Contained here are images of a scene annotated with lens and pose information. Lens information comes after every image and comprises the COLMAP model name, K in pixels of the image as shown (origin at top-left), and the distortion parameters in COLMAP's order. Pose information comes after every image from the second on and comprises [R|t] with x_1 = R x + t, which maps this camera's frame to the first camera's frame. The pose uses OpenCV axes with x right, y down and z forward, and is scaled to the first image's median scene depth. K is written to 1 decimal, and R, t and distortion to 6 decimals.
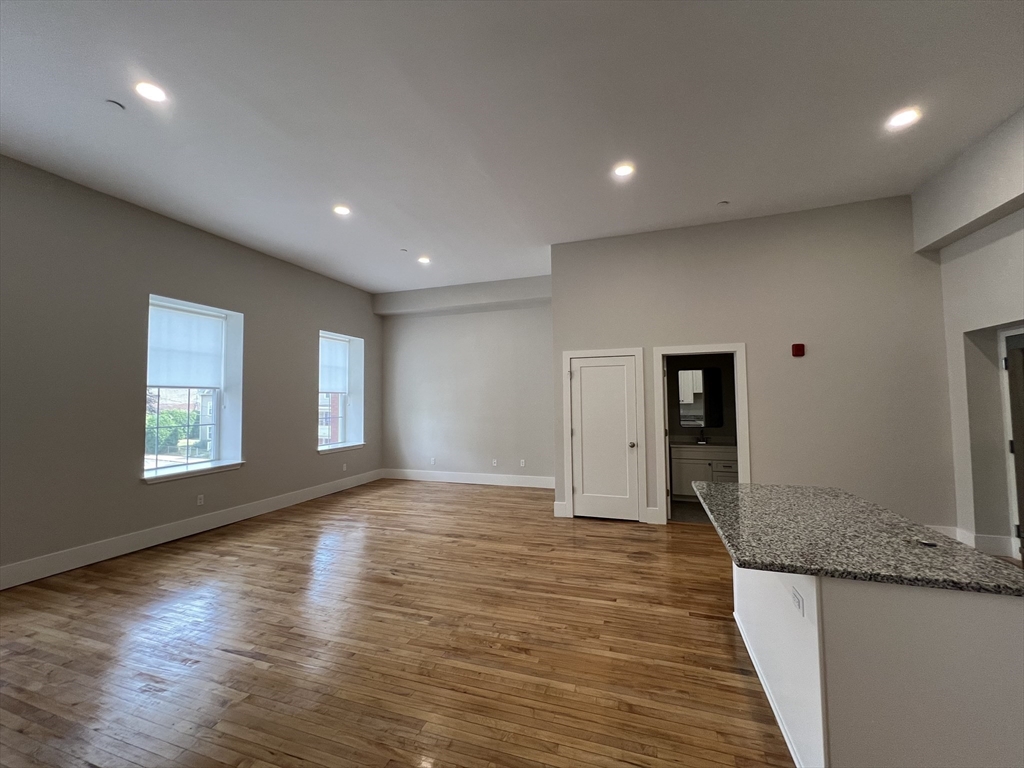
lens RADIAL K [[410.6, 0, 510.5], [0, 410.6, 383.3], [0, 0, 1]] dist [-0.003490, 0.001553]
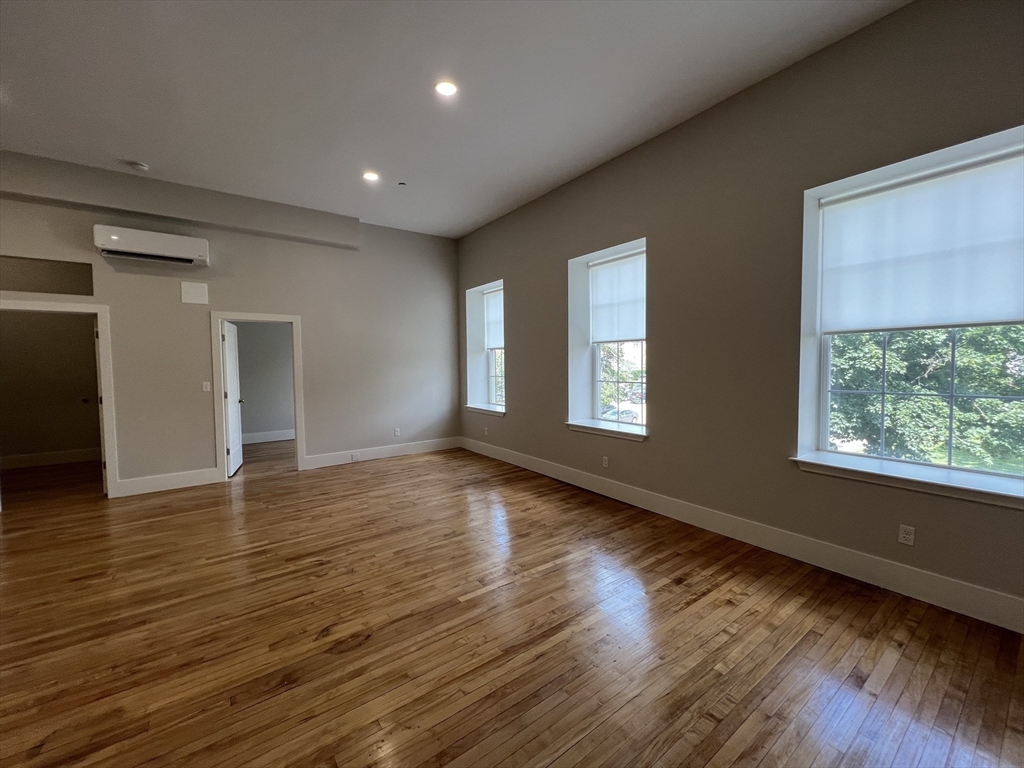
lens RADIAL K [[410.6, 0, 511.7], [0, 410.6, 382.7], [0, 0, 1]] dist [-0.003490, 0.001553]
pose [[-0.580428, 0.058017, -0.812242, 0.124786], [0.052072, 0.998062, 0.034079, 0.064840], [0.812645, -0.022515, -0.582324, 1.454802]]
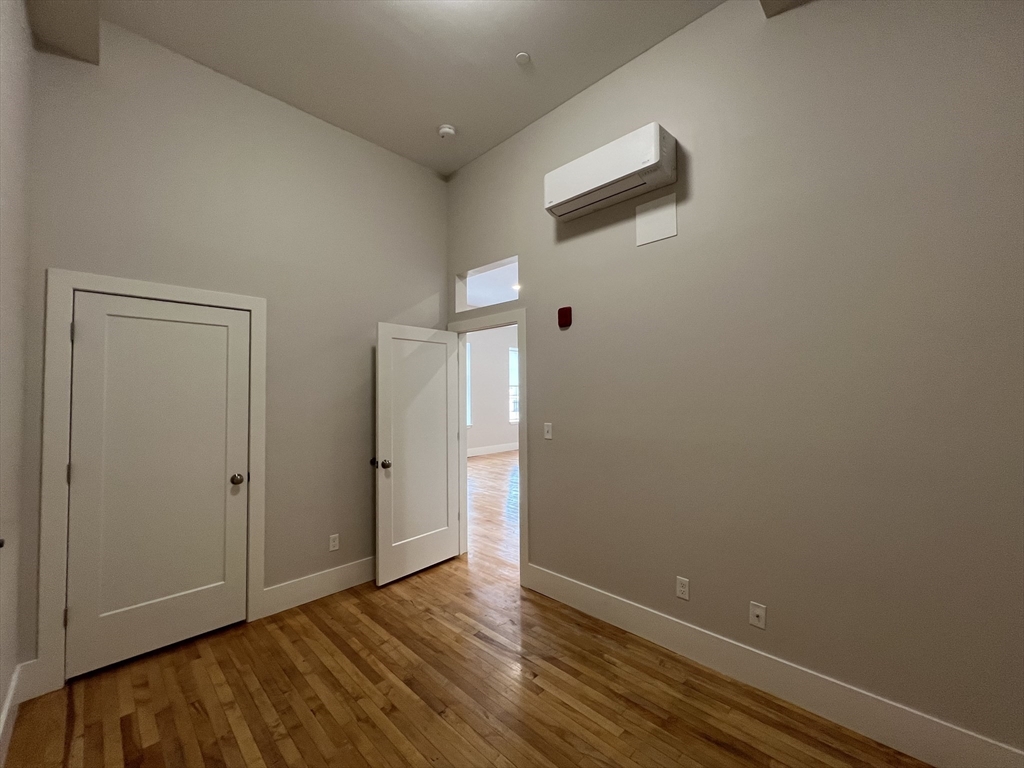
lens RADIAL K [[410.6, 0, 509.0], [0, 410.6, 383.2], [0, 0, 1]] dist [-0.003490, 0.001553]
pose [[0.445257, 0.041156, 0.894456, -0.027754], [-0.039276, 0.998879, -0.026409, 0.028372], [-0.894541, -0.023372, 0.446375, 0.506486]]
